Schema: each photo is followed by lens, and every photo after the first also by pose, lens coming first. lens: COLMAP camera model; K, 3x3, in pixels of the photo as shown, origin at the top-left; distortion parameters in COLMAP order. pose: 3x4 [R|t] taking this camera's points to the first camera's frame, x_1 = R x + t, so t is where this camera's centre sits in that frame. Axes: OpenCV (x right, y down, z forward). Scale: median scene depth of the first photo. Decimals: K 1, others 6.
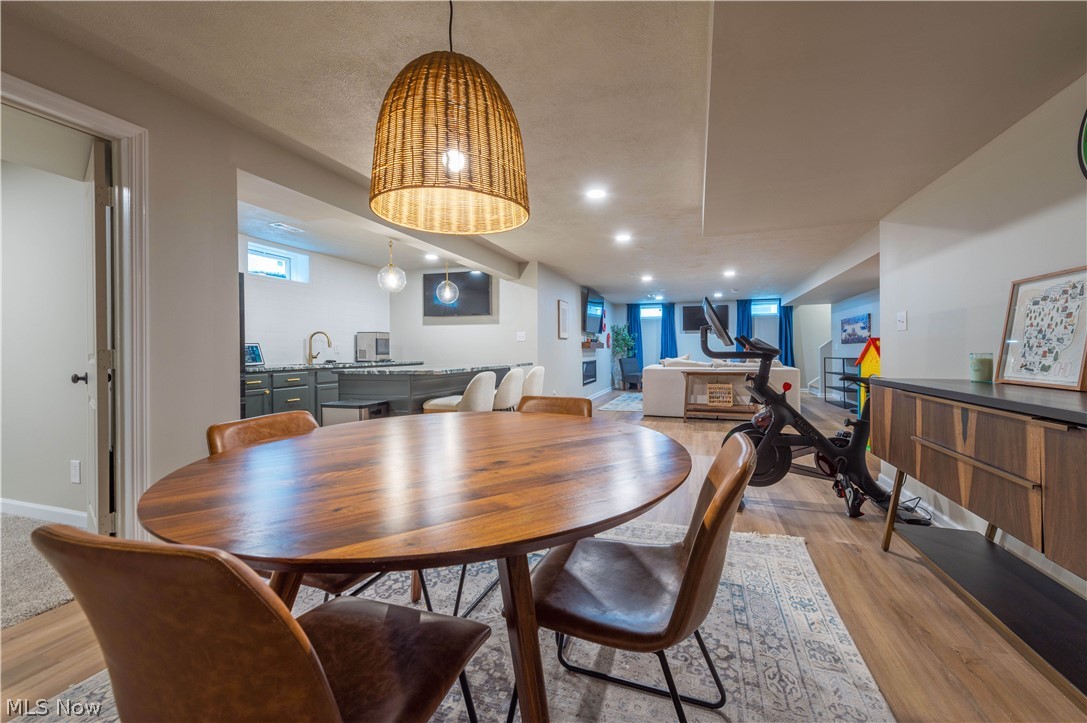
lens RADIAL K [[436.6, 0, 559.4], [0, 436.6, 352.0], [0, 0, 1]] dist [0.056184, -0.000003]
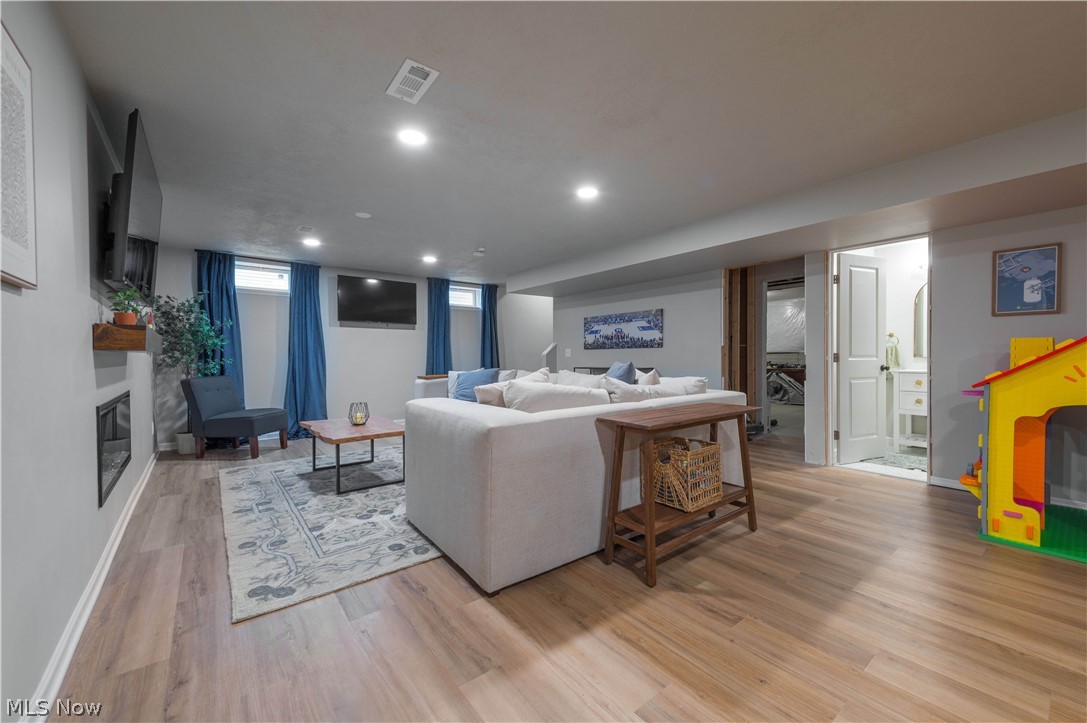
lens RADIAL K [[427.7, 0, 556.6], [0, 427.7, 360.0], [0, 0, 1]] dist [0.027810, -0.010402]
pose [[0.547740, -0.006366, 0.836624, -0.011994], [0.005854, 0.999976, 0.003776, -0.004002], [-0.836628, 0.002830, 0.547764, 0.877835]]
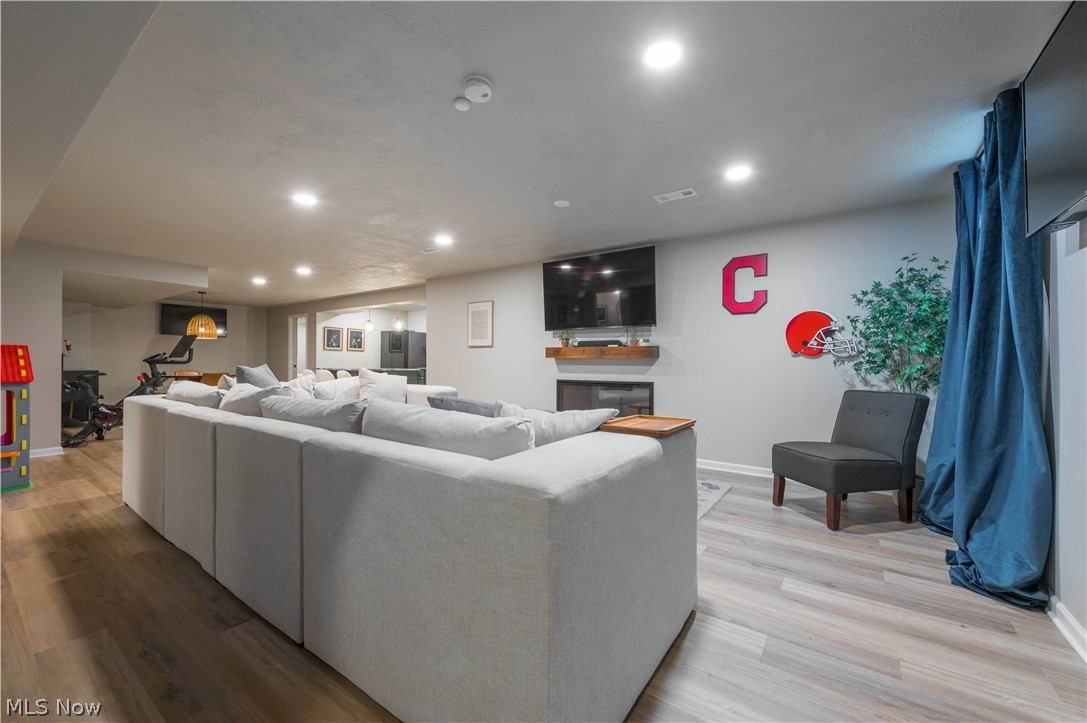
lens RADIAL K [[427.7, 0, 556.6], [0, 427.7, 360.0], [0, 0, 1]] dist [0.027810, -0.010402]
pose [[-0.296301, -0.001202, -0.955094, 0.857056], [-0.008187, 0.999966, 0.001281, -0.008551], [0.955059, 0.008198, -0.296301, 1.581916]]
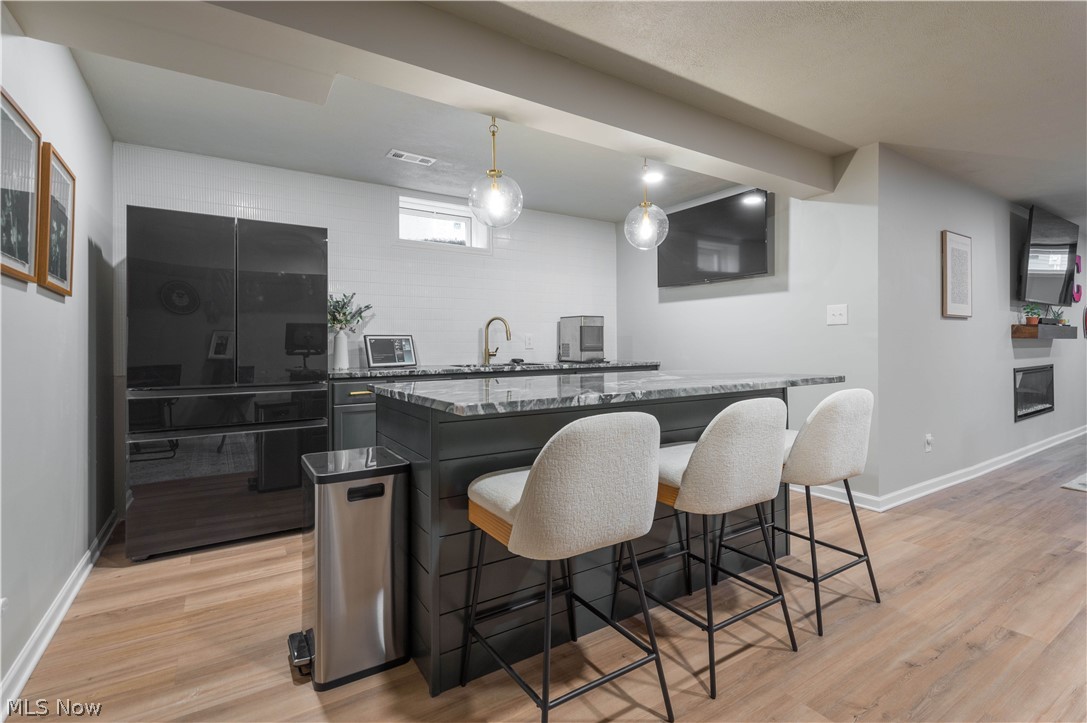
lens RADIAL K [[512.1, 0, 554.4], [0, 512.1, 350.6], [0, 0, 1]] dist [0.000916, -0.000414]
pose [[0.779624, 0.006585, -0.626213, 0.019312], [0.000192, 0.999942, 0.010755, -0.002766], [0.626248, -0.008505, 0.779578, 0.382732]]
